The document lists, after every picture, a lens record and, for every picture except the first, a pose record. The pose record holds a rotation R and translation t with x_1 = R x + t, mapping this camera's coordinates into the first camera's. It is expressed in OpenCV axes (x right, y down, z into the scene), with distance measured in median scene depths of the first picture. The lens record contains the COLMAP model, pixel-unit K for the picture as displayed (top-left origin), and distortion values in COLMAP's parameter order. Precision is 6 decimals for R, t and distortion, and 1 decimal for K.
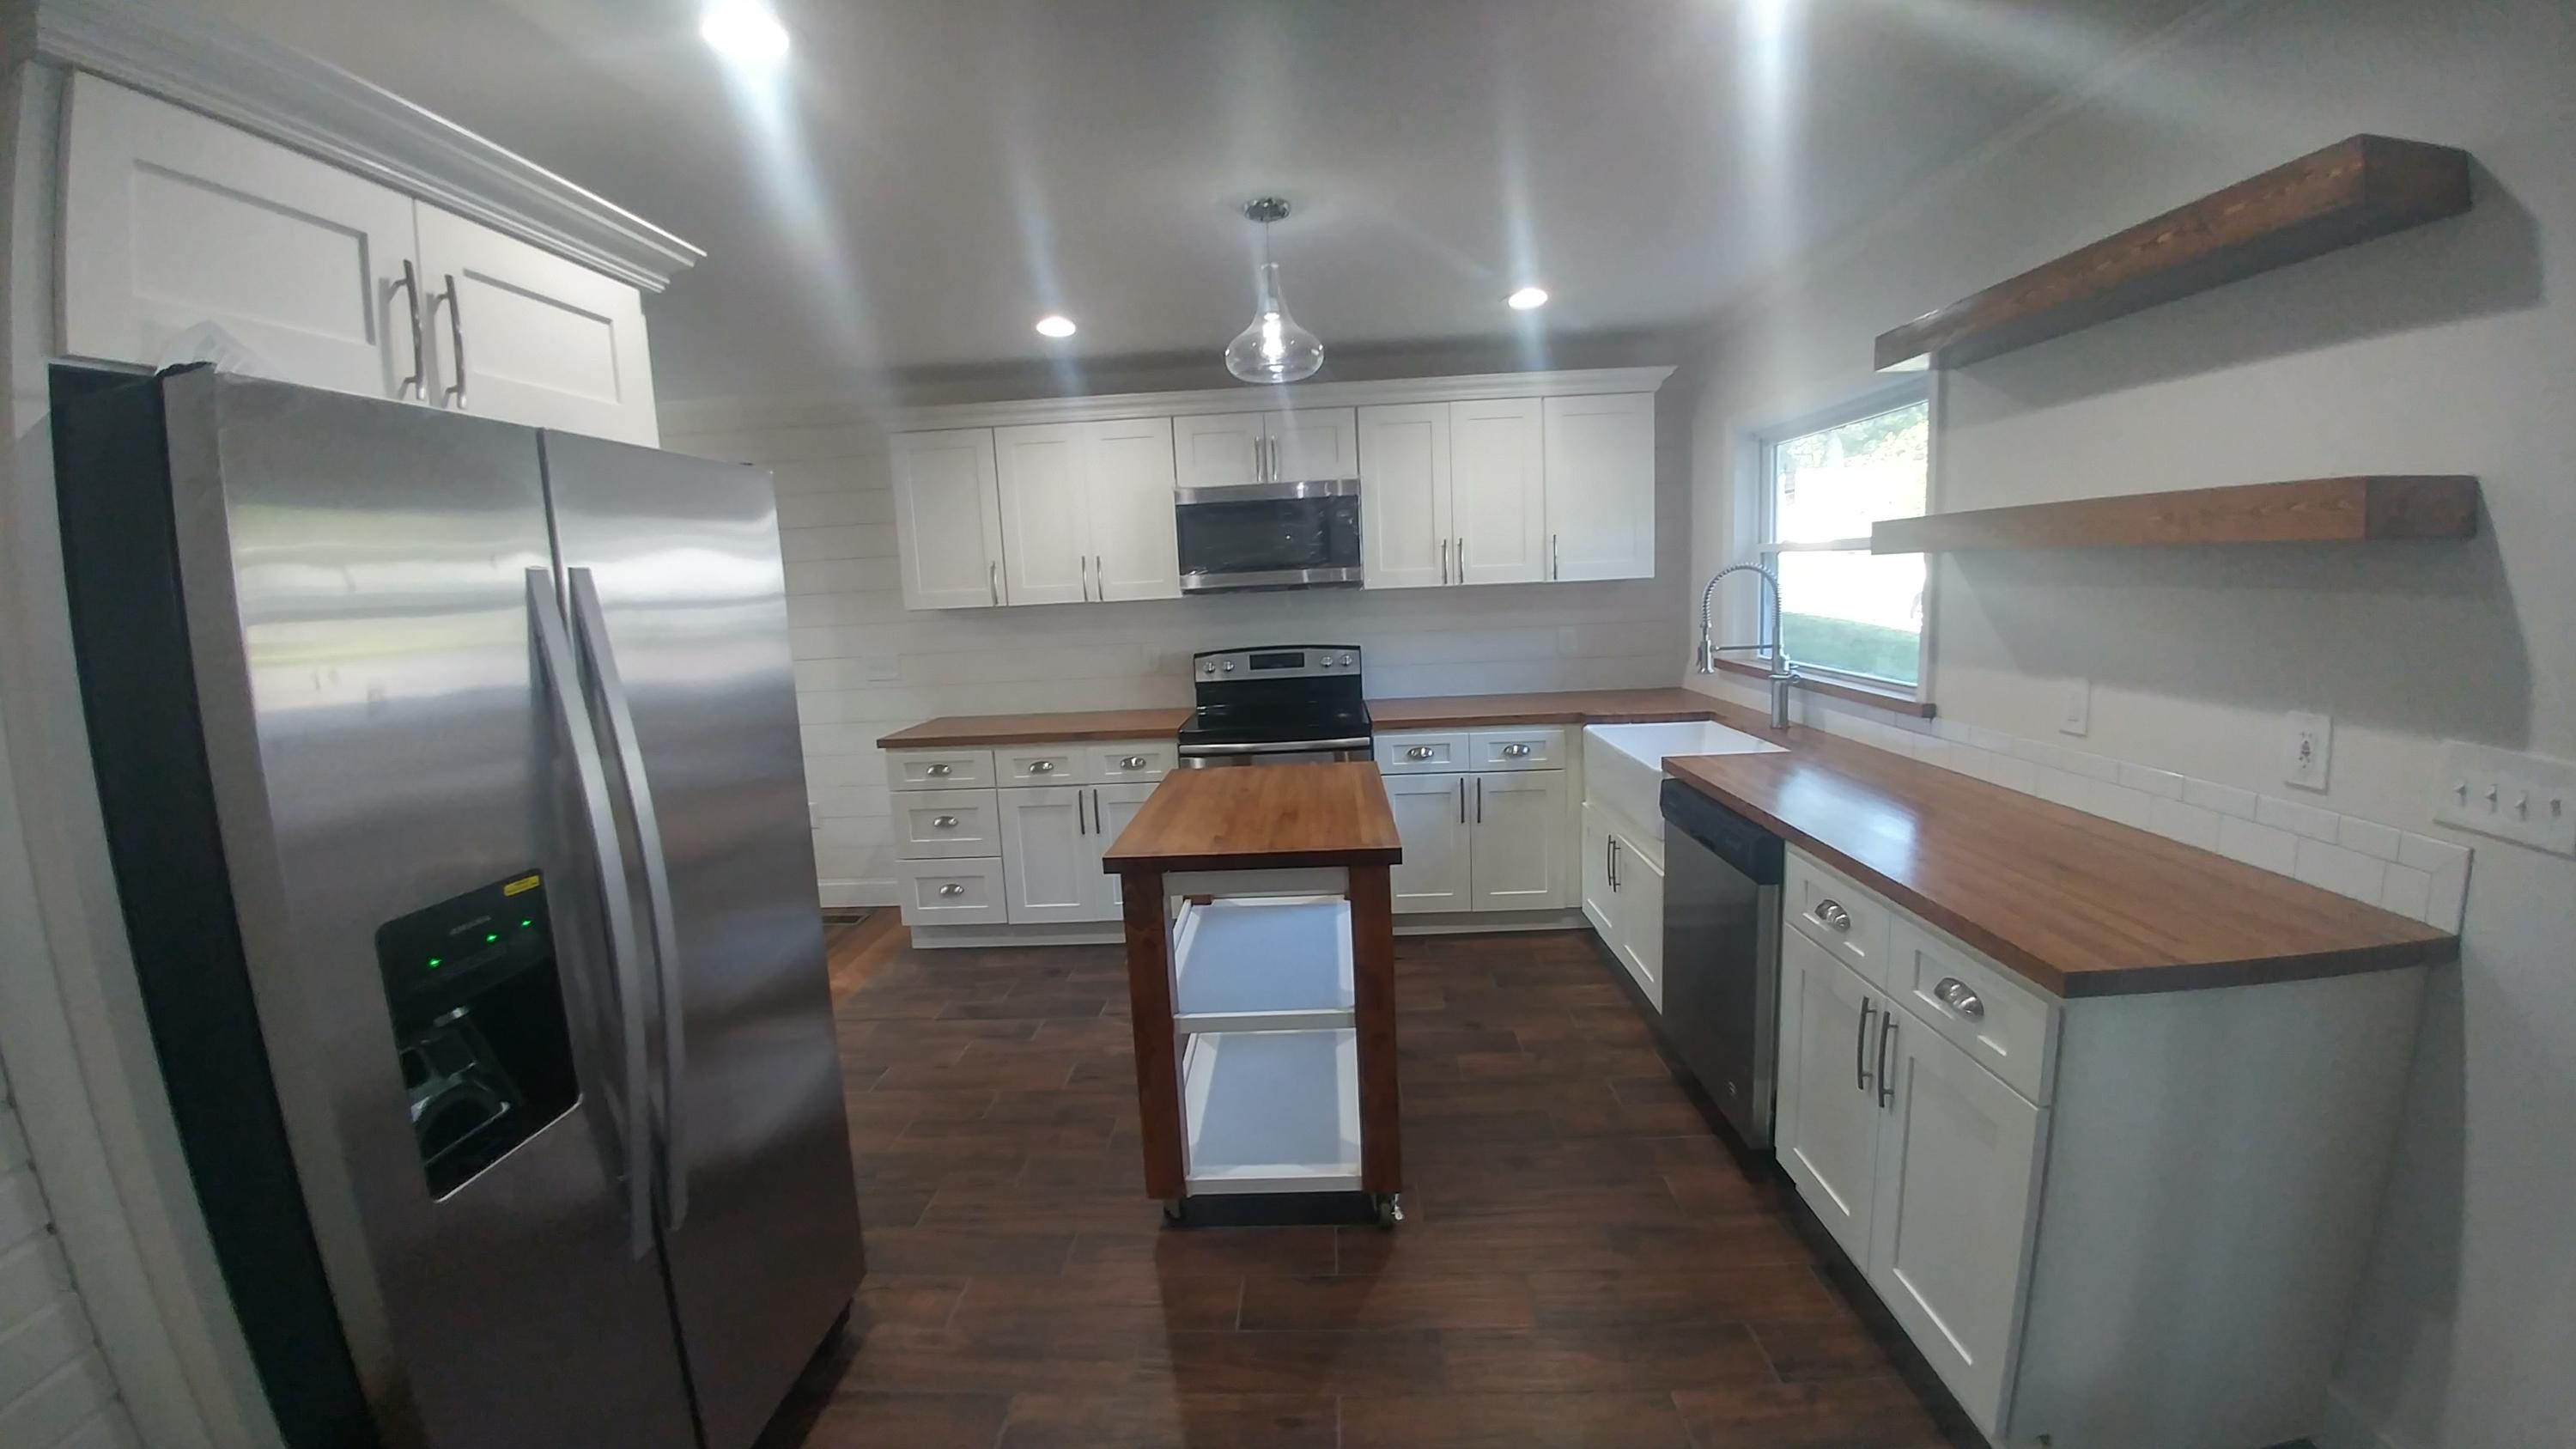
lens RADIAL K [[943.1, 0, 1279.3], [0, 943.1, 710.2], [0, 0, 1]] dist [-0.025221, -0.011016]
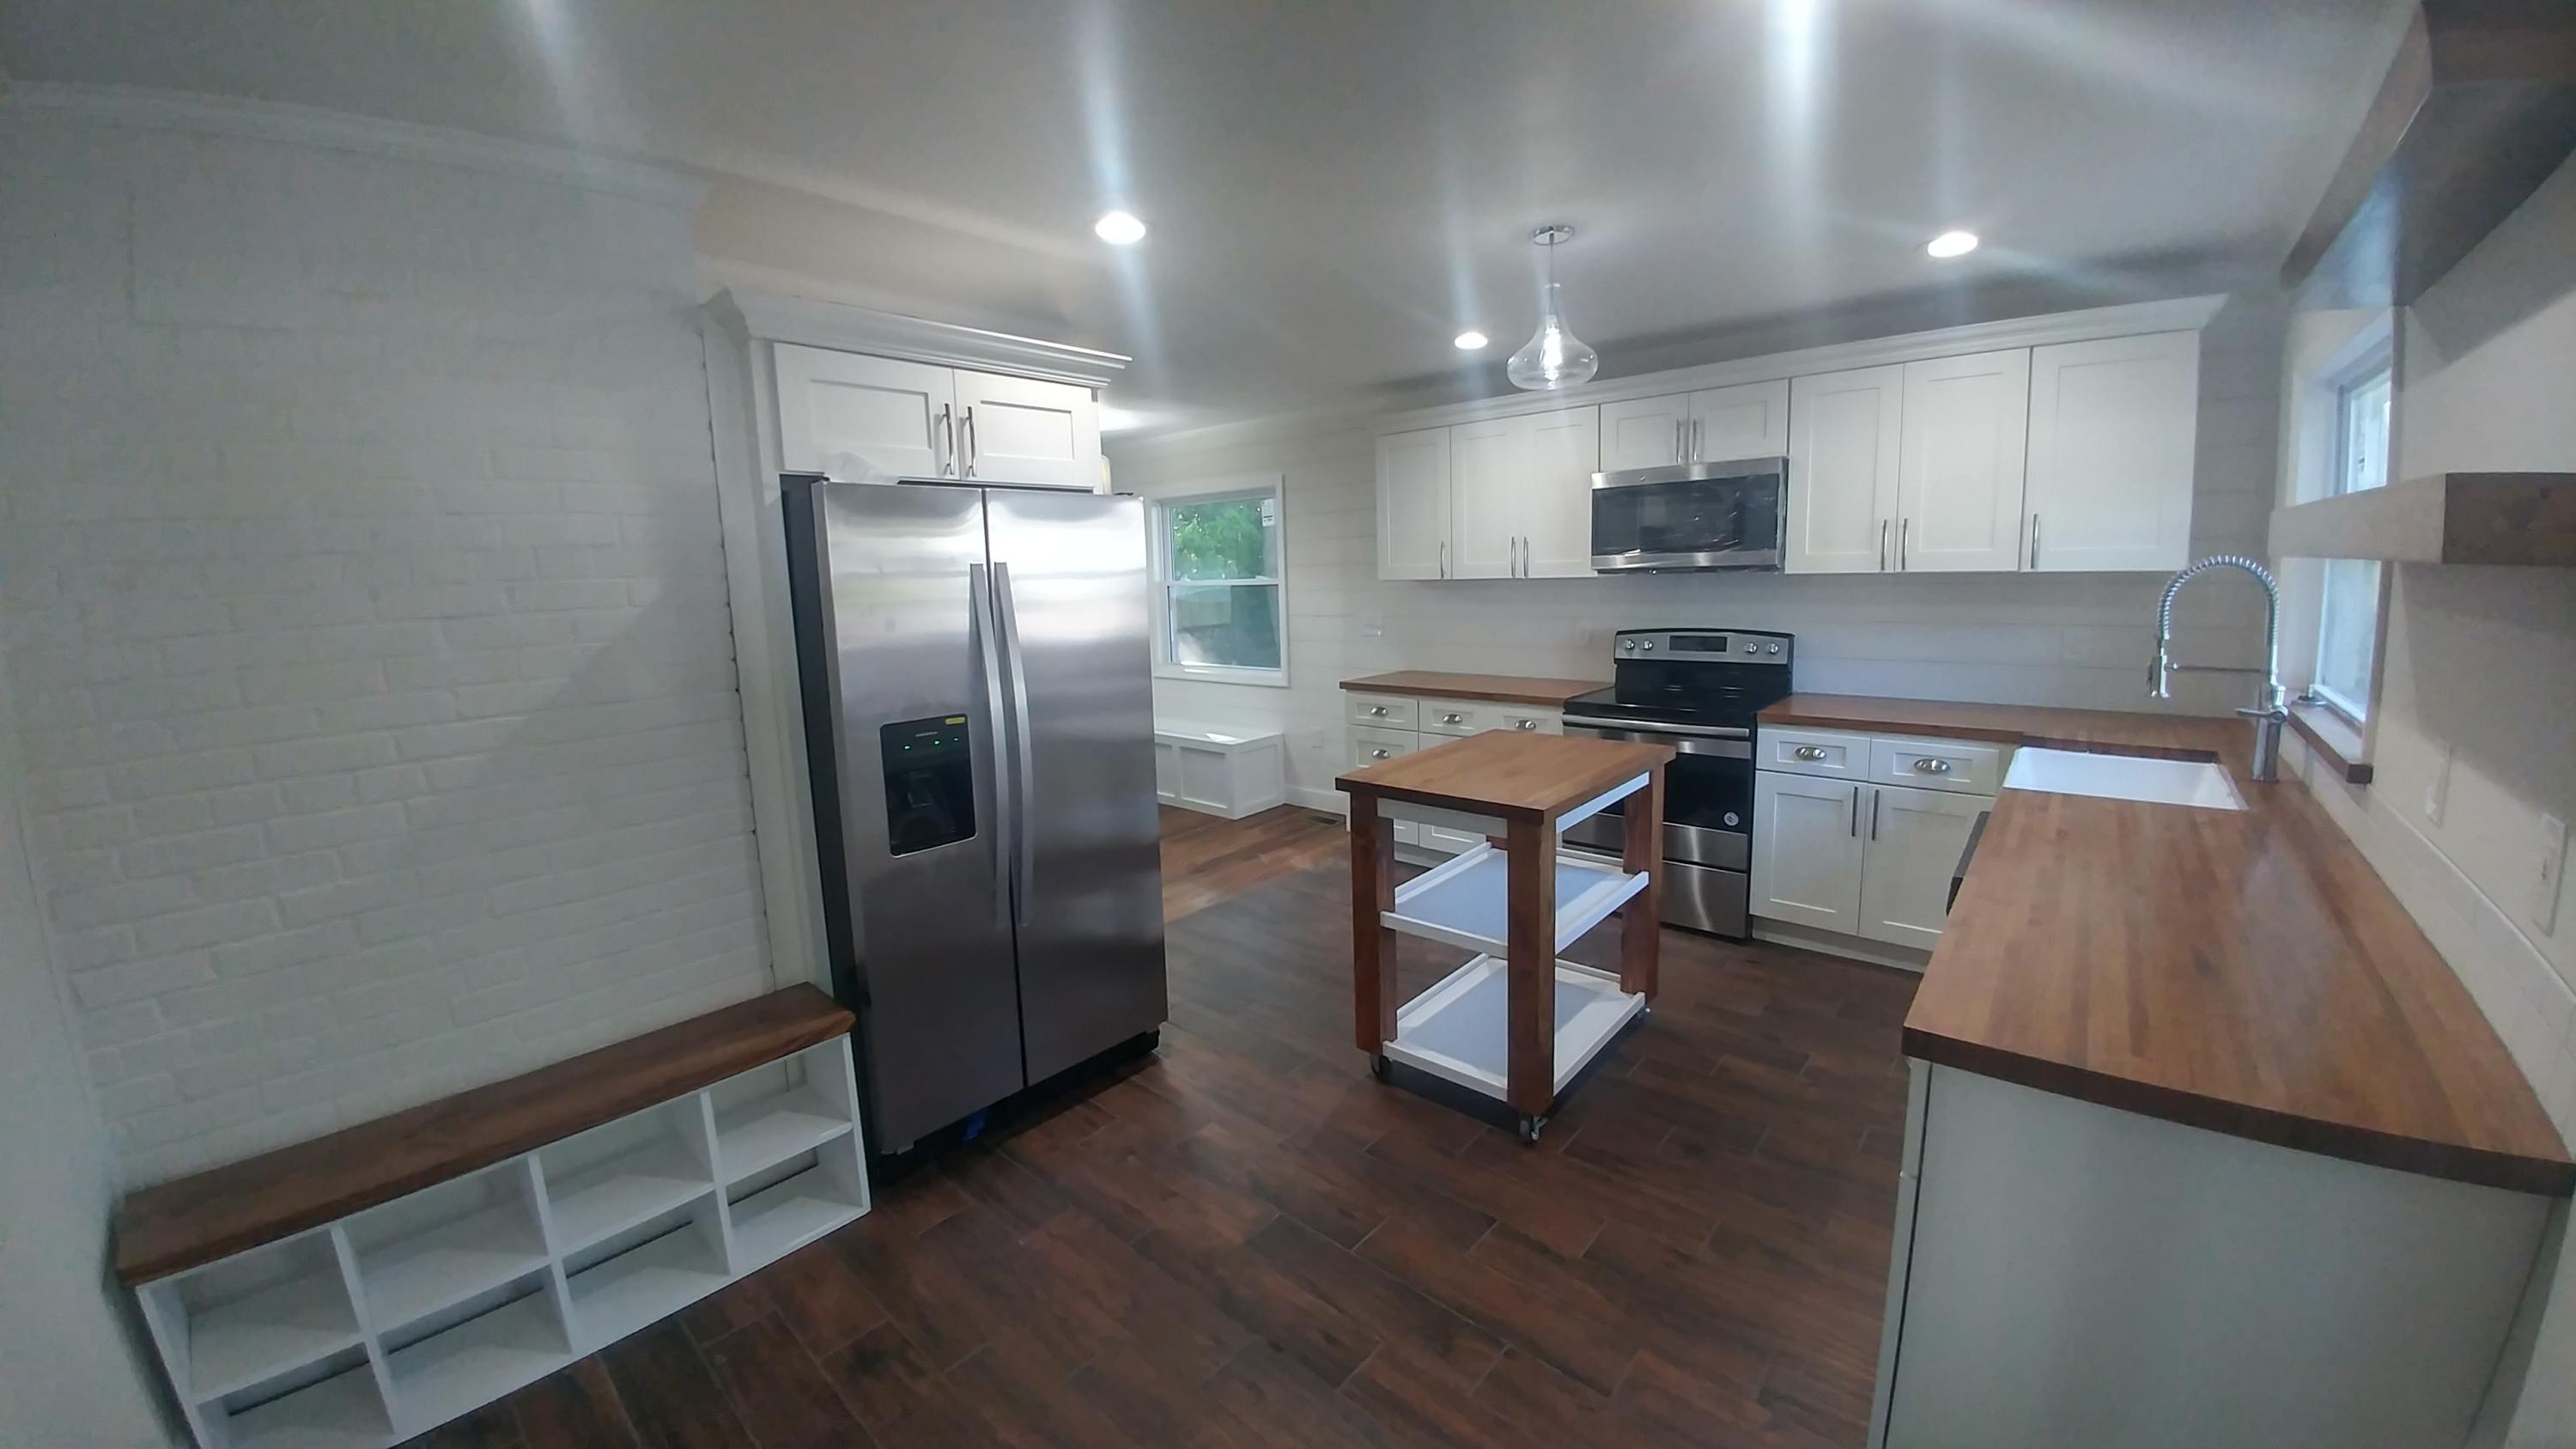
lens RADIAL K [[943.1, 0, 1279.3], [0, 943.1, 710.2], [0, 0, 1]] dist [-0.025221, -0.011016]
pose [[0.765968, 0.115626, -0.632395, 0.325777], [-0.091815, 0.993284, 0.070403, -0.013075], [0.636289, 0.004137, 0.771440, -0.042020]]
